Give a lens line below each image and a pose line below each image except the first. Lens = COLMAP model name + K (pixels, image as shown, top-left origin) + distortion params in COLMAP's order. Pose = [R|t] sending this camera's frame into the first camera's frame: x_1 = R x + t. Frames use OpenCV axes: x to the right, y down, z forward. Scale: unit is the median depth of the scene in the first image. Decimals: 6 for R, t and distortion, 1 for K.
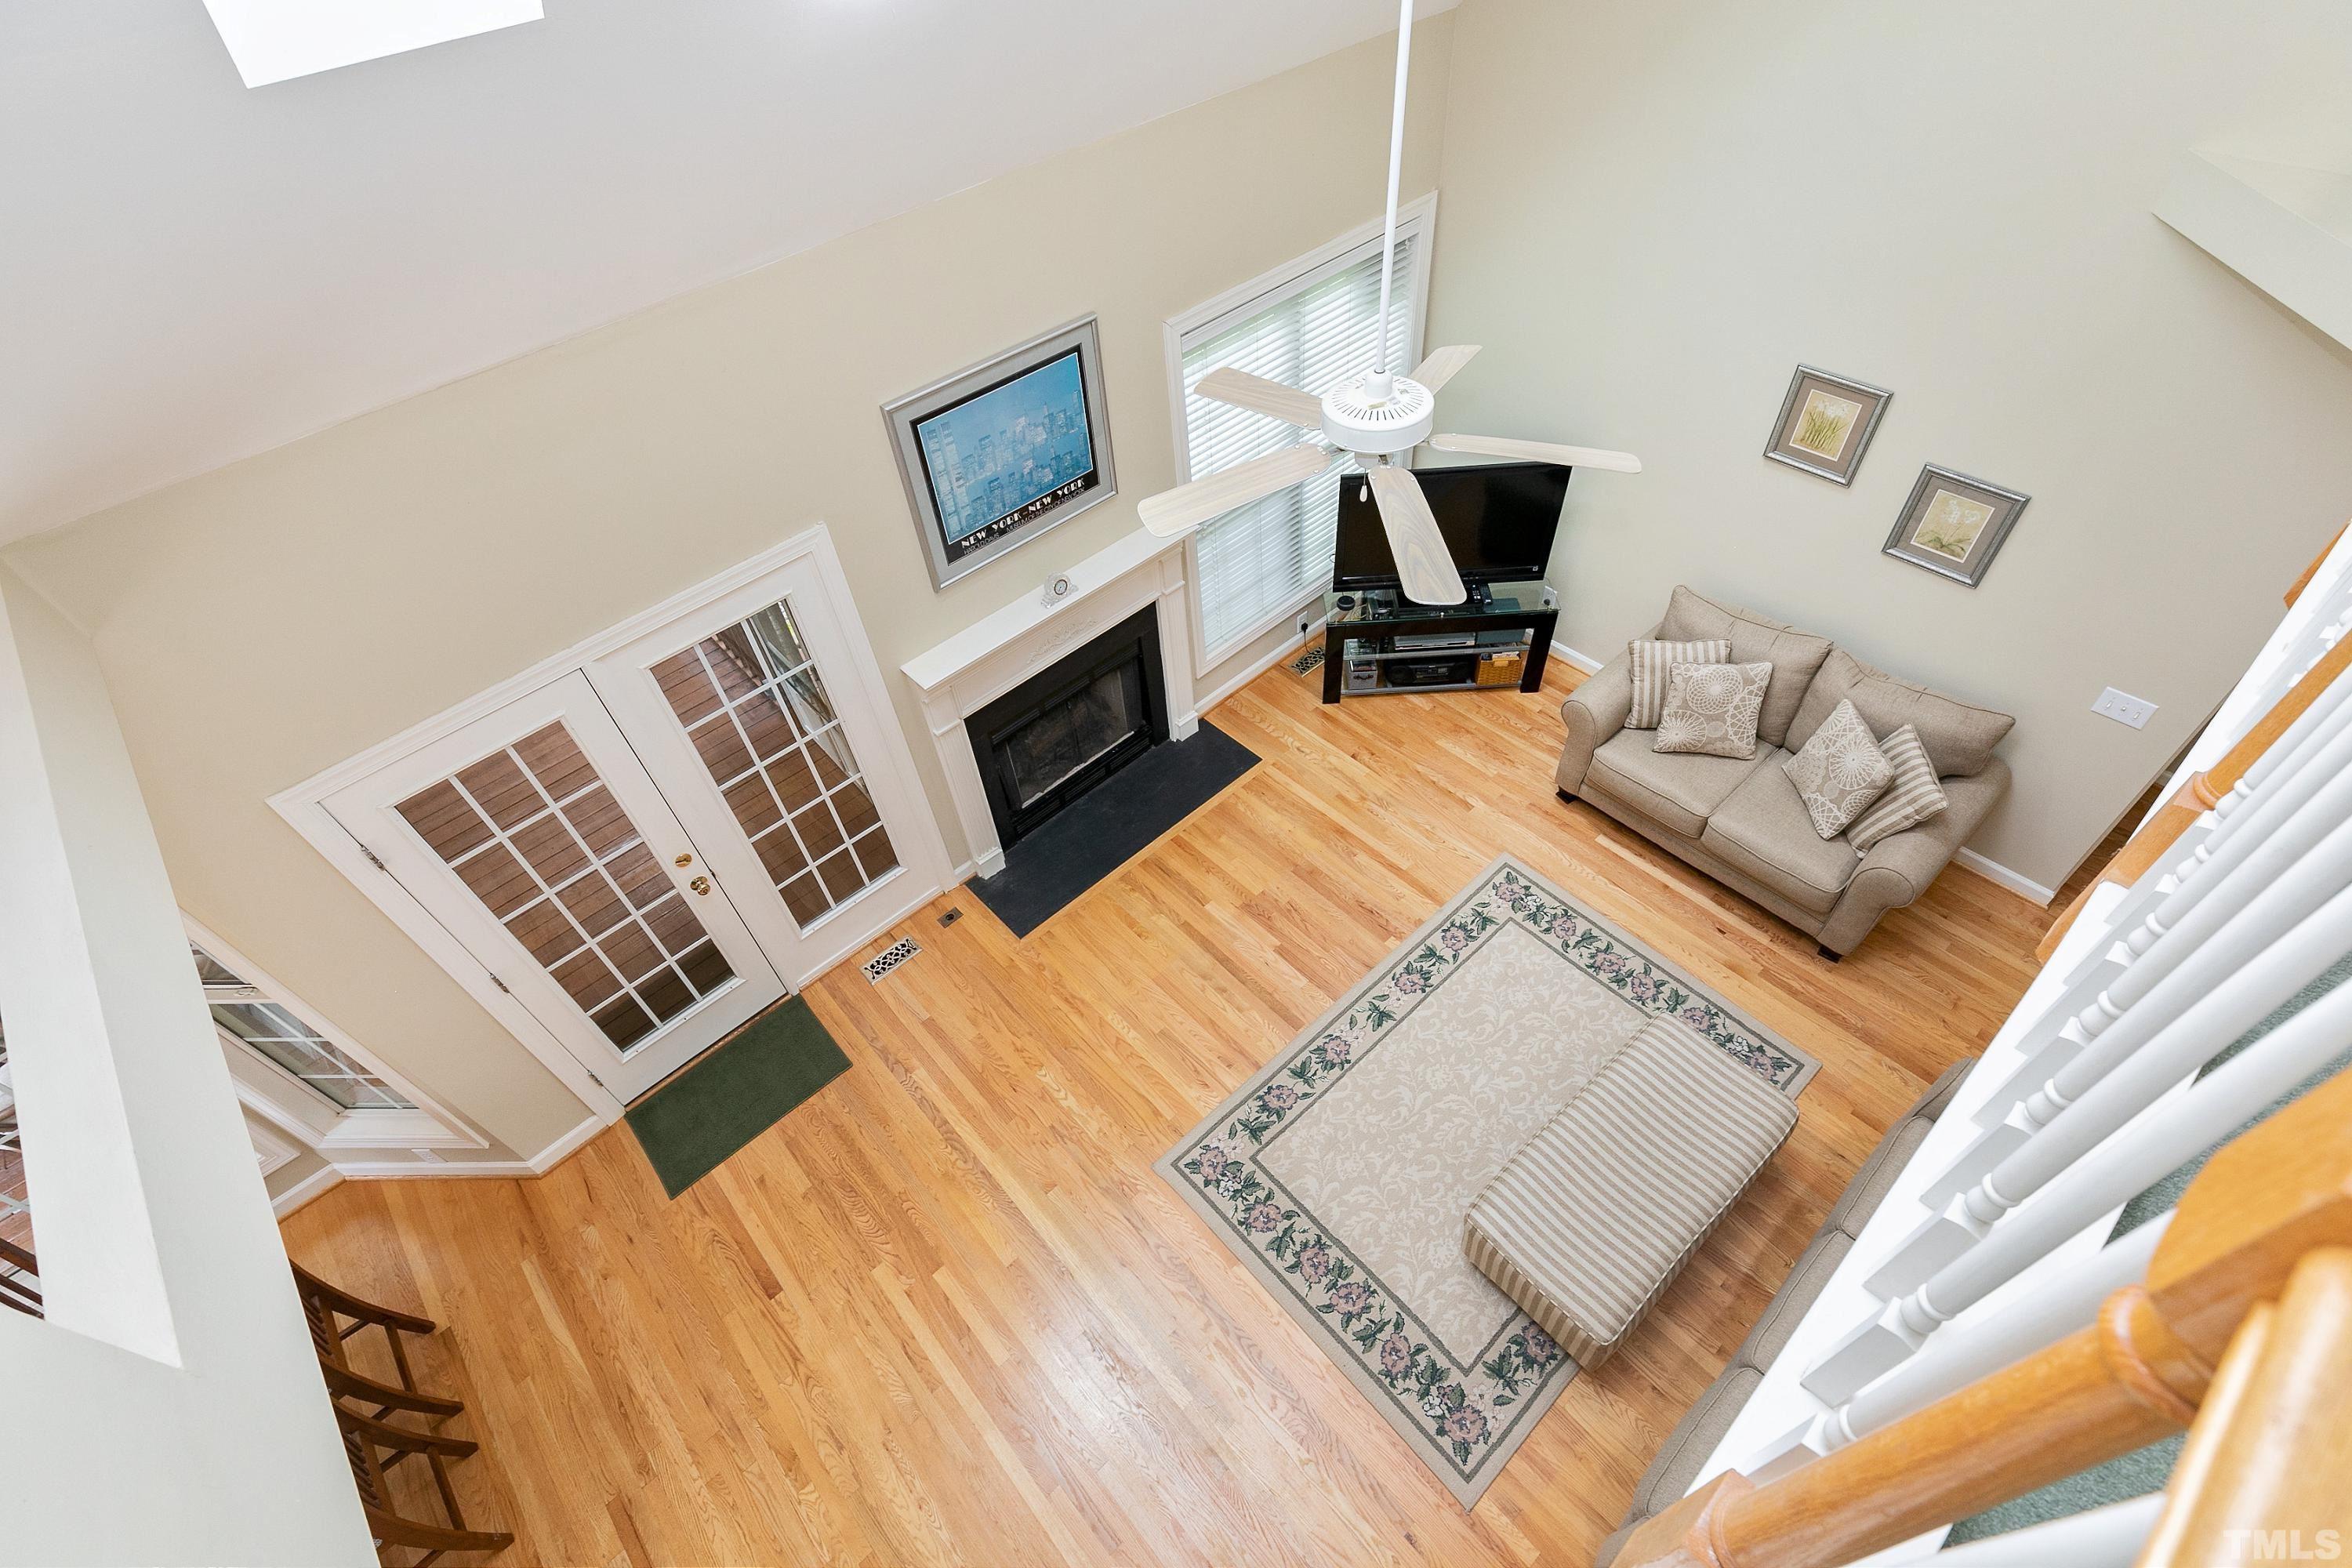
lens RADIAL K [[1065.3, 0, 1173.3], [0, 1065.3, 787.9], [0, 0, 1]] dist [0.016126, -0.000048]
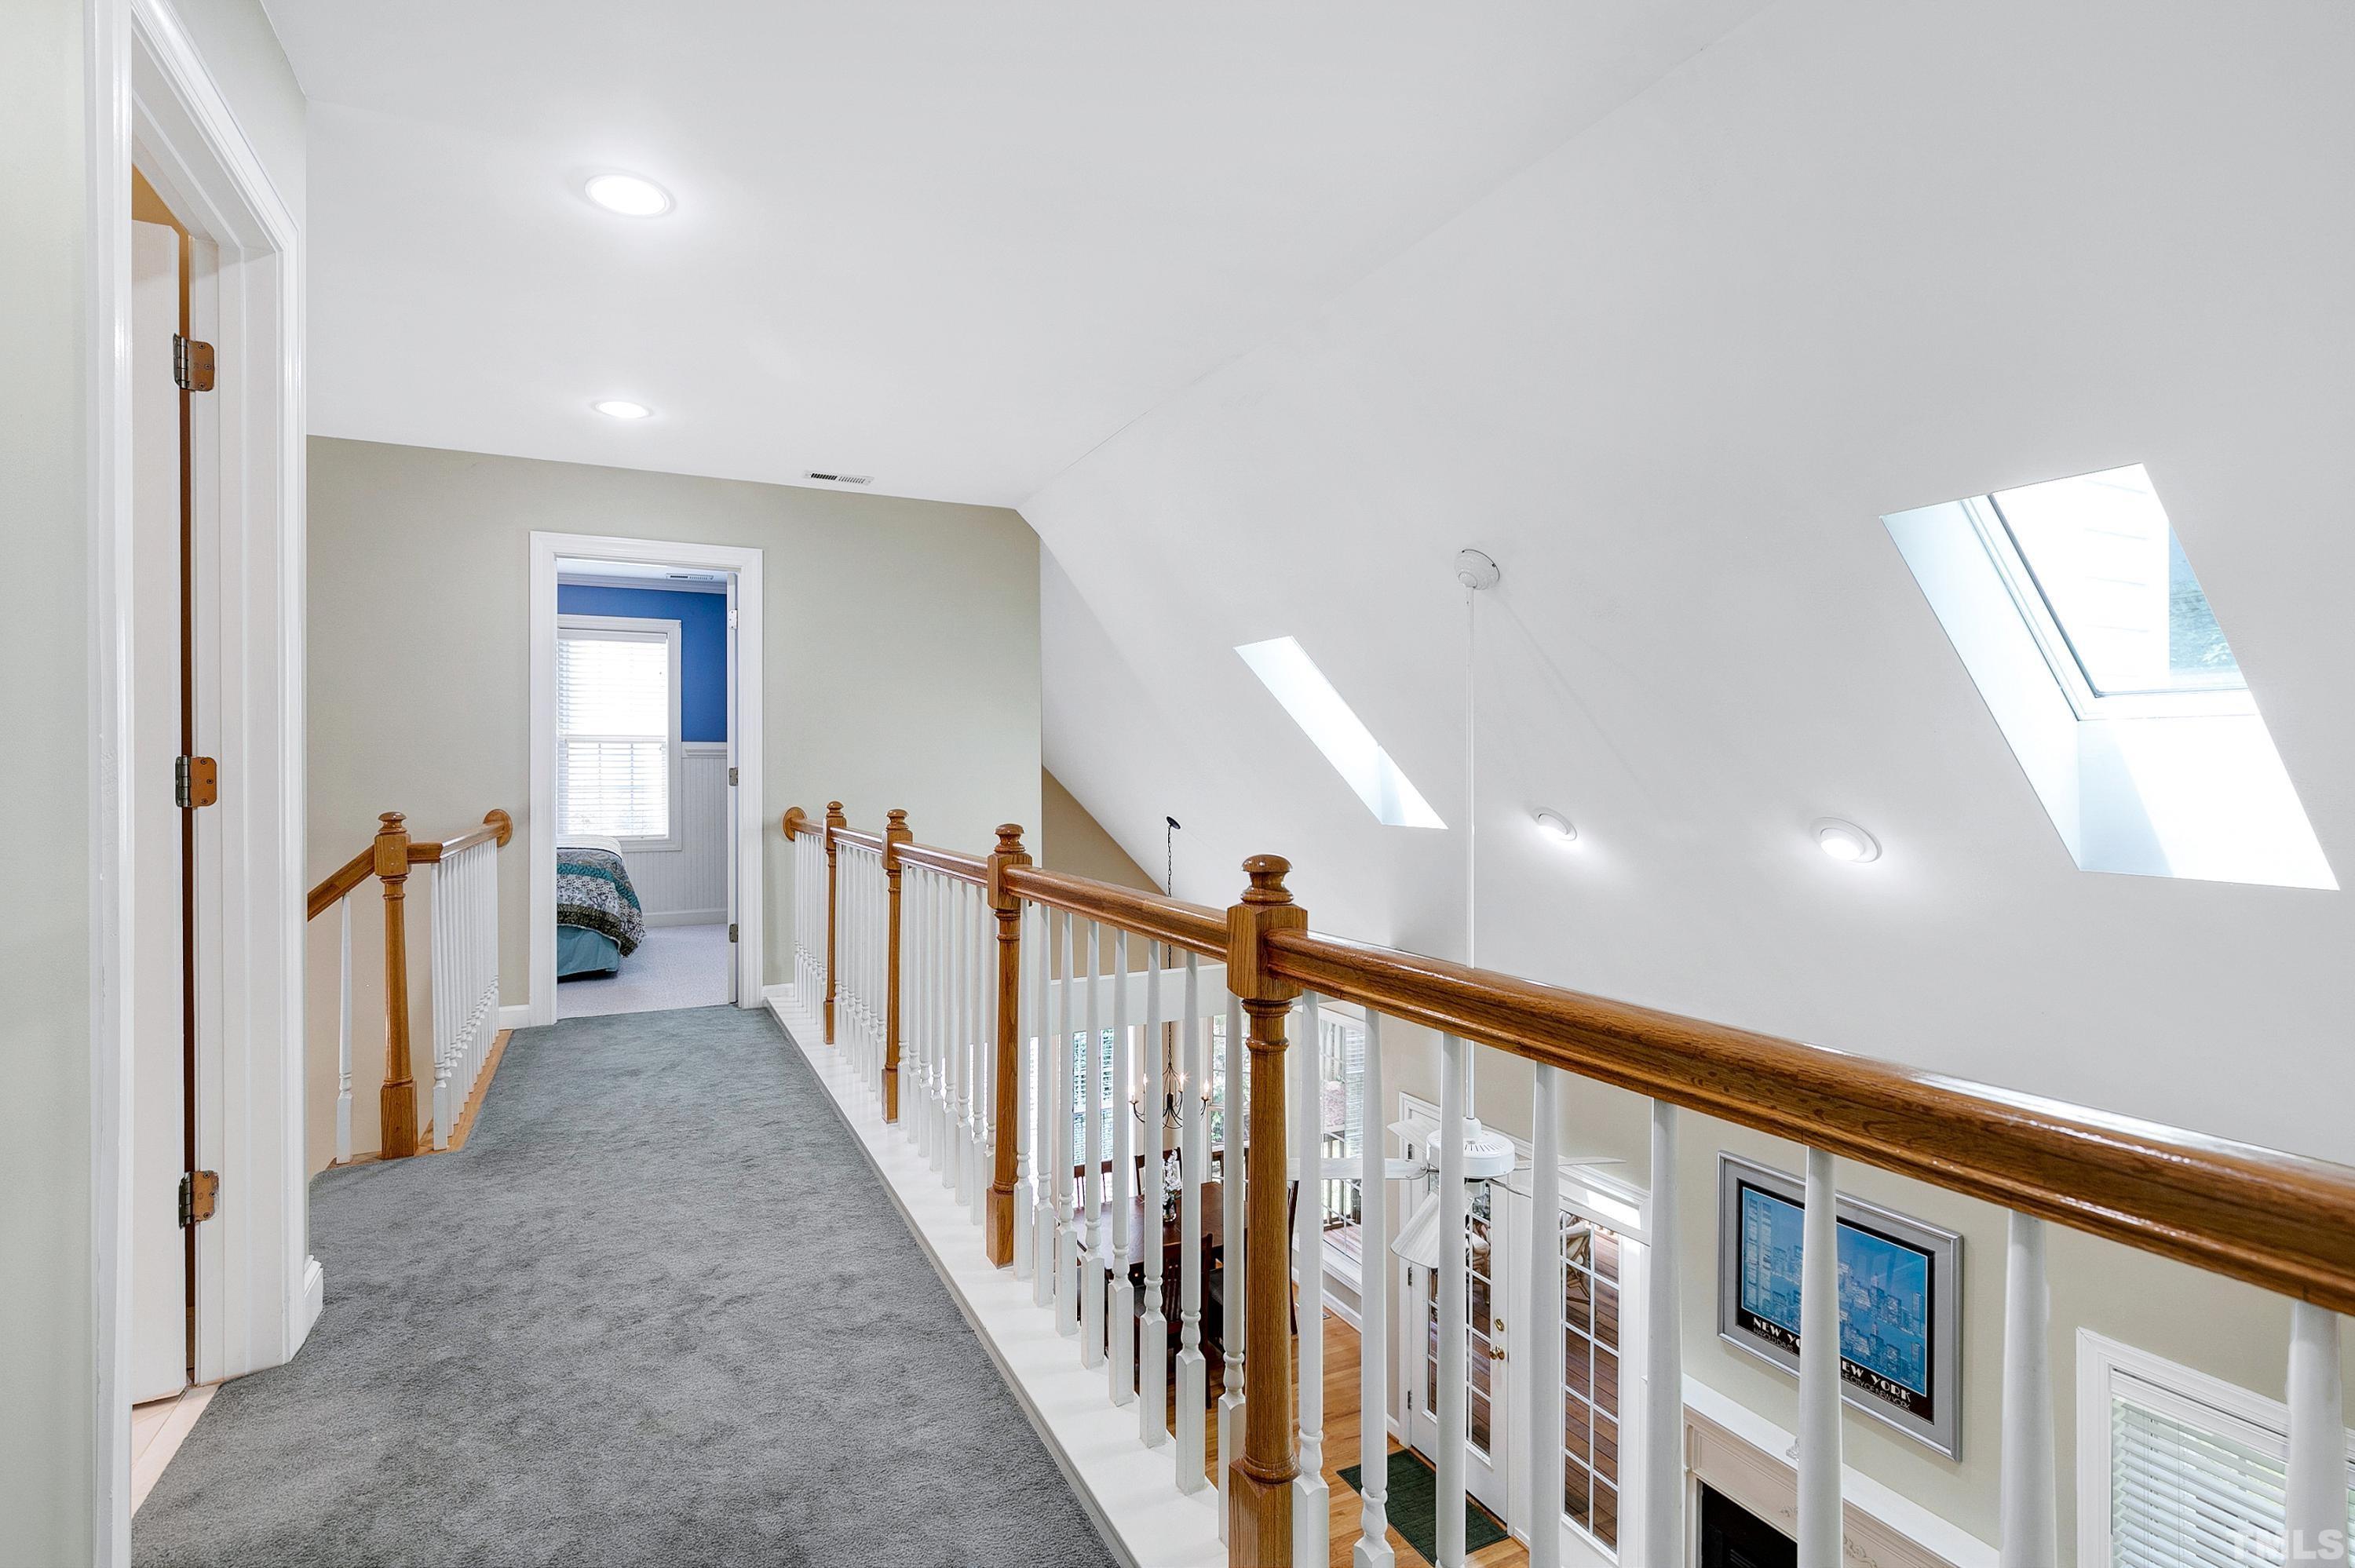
lens RADIAL K [[1118.3, 0, 1177.5], [0, 1118.3, 784.0], [0, 0, 1]] dist [0.000522, -0.000055]
pose [[-0.264415, 0.083657, -0.960774, 0.938106], [-0.702099, 0.666284, 0.251241, -0.448730], [0.661167, 0.740990, -0.117440, 0.365352]]
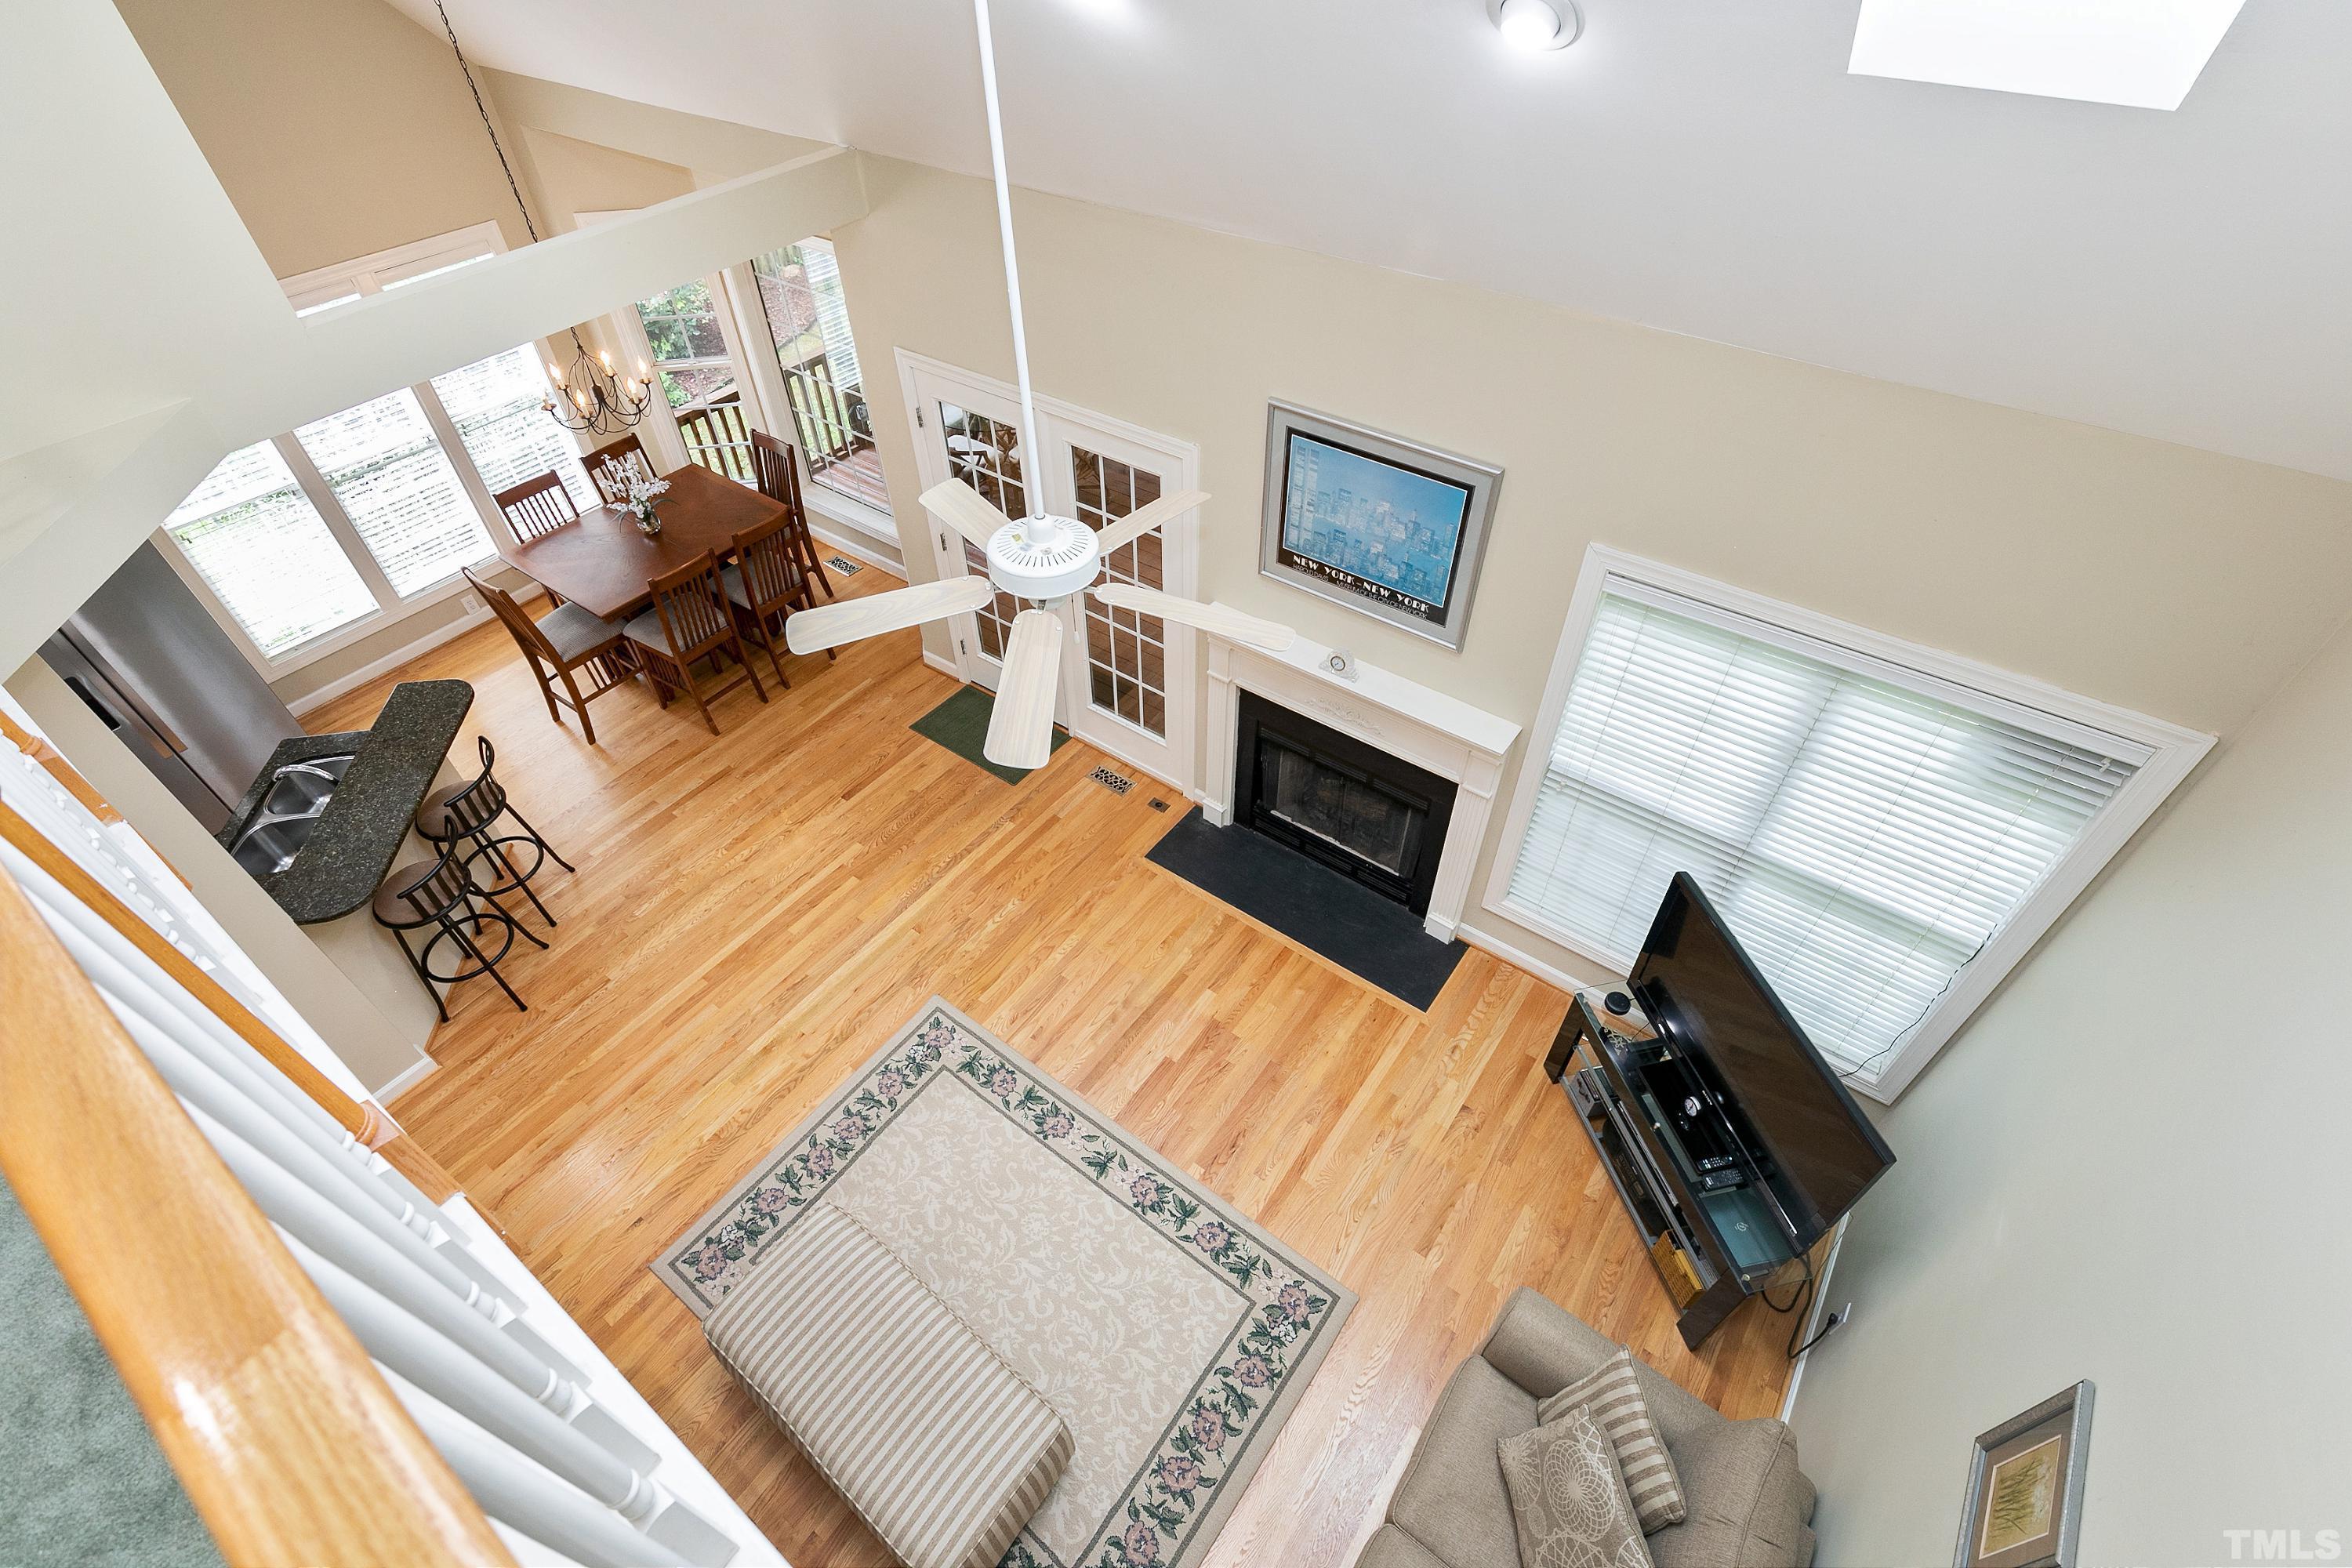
lens RADIAL K [[1066.5, 0, 1164.0], [0, 1066.5, 788.0], [0, 0, 1]] dist [0.013748, -0.000424]
pose [[0.195280, 0.741322, -0.642112, 0.615584], [-0.724599, 0.550269, 0.414923, -0.441346], [0.660925, 0.384247, 0.644617, 0.316829]]
